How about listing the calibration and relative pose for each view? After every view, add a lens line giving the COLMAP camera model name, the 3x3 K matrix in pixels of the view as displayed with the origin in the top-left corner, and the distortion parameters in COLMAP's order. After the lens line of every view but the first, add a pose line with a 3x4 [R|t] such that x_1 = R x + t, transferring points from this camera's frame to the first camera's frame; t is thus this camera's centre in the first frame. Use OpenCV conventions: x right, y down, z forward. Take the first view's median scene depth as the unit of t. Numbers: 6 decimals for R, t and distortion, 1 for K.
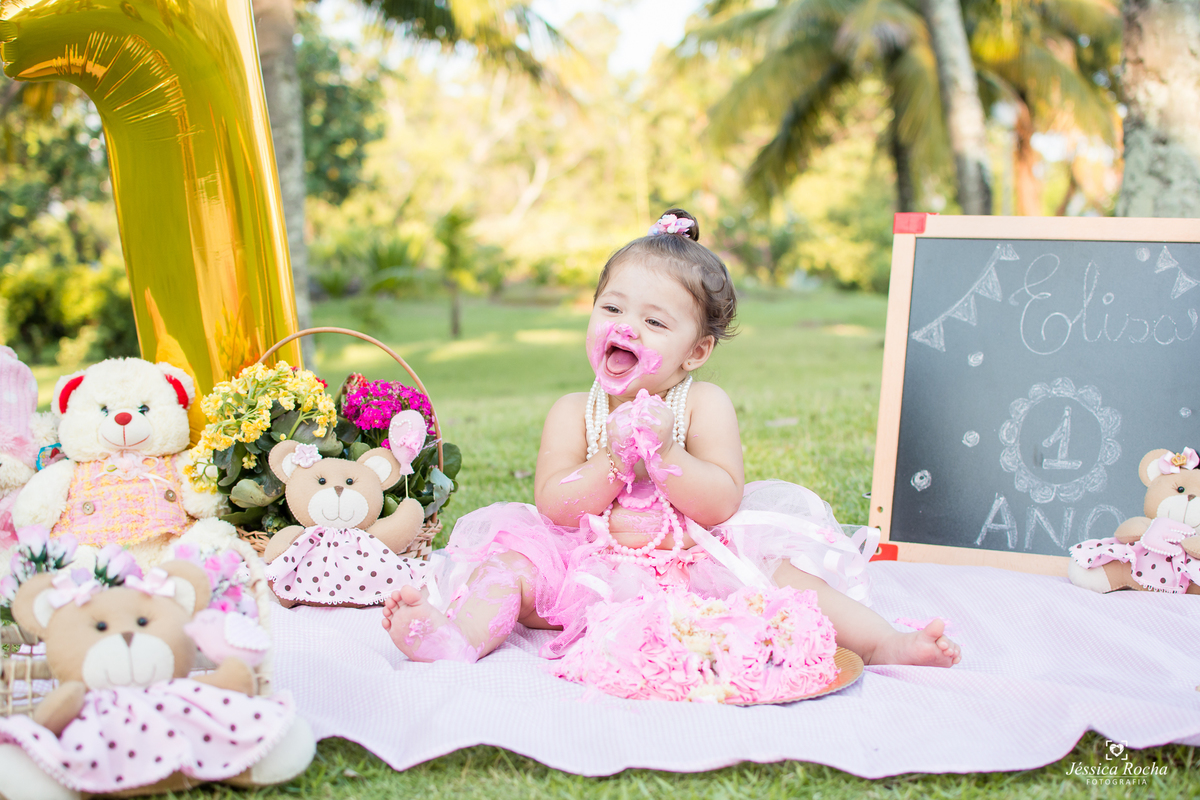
lens RADIAL K [[1900.5, 0, 596.6], [0, 1900.5, 398.7], [0, 0, 1]] dist [-0.152058, -0.028666]
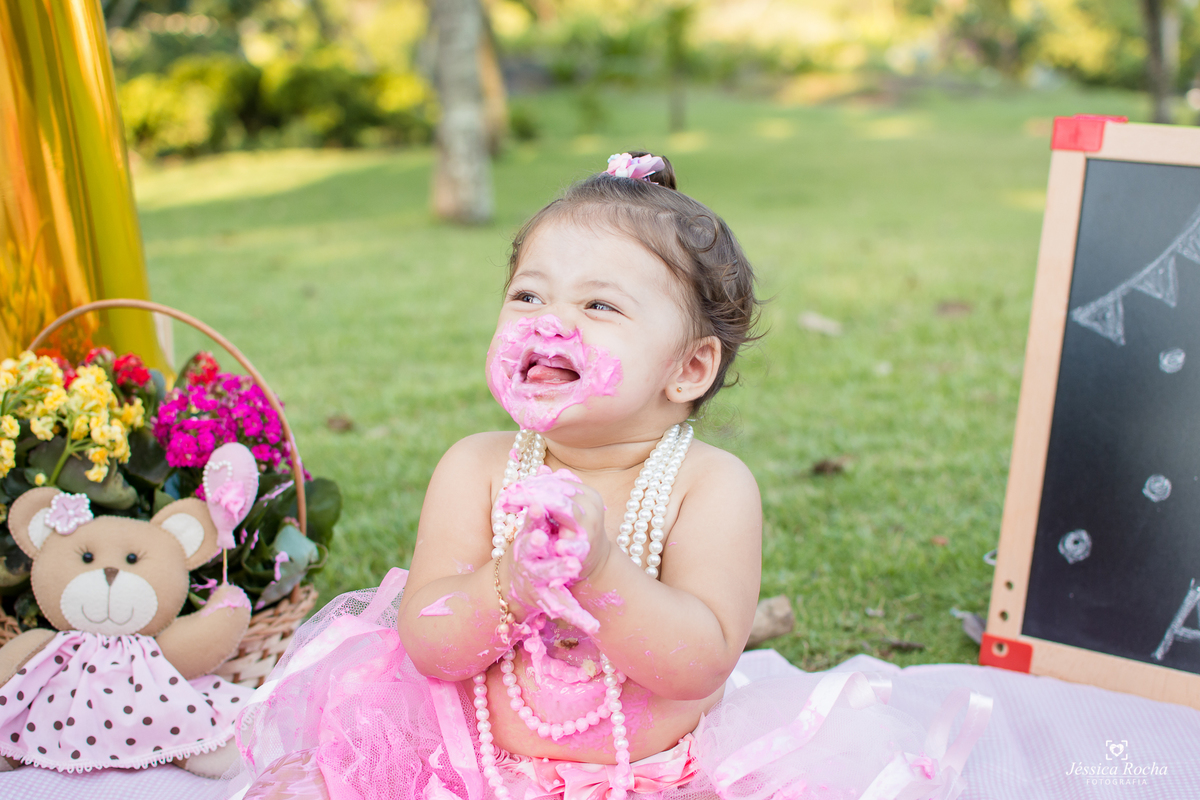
lens RADIAL K [[1888.9, 0, 604.5], [0, 1888.9, 381.4], [0, 0, 1]] dist [-0.163272, 0.022886]
pose [[0.992430, 0.032542, -0.118423, 0.093068], [-0.020061, 0.994260, 0.105091, -0.079527], [0.121163, -0.101920, 0.987386, 0.392651]]
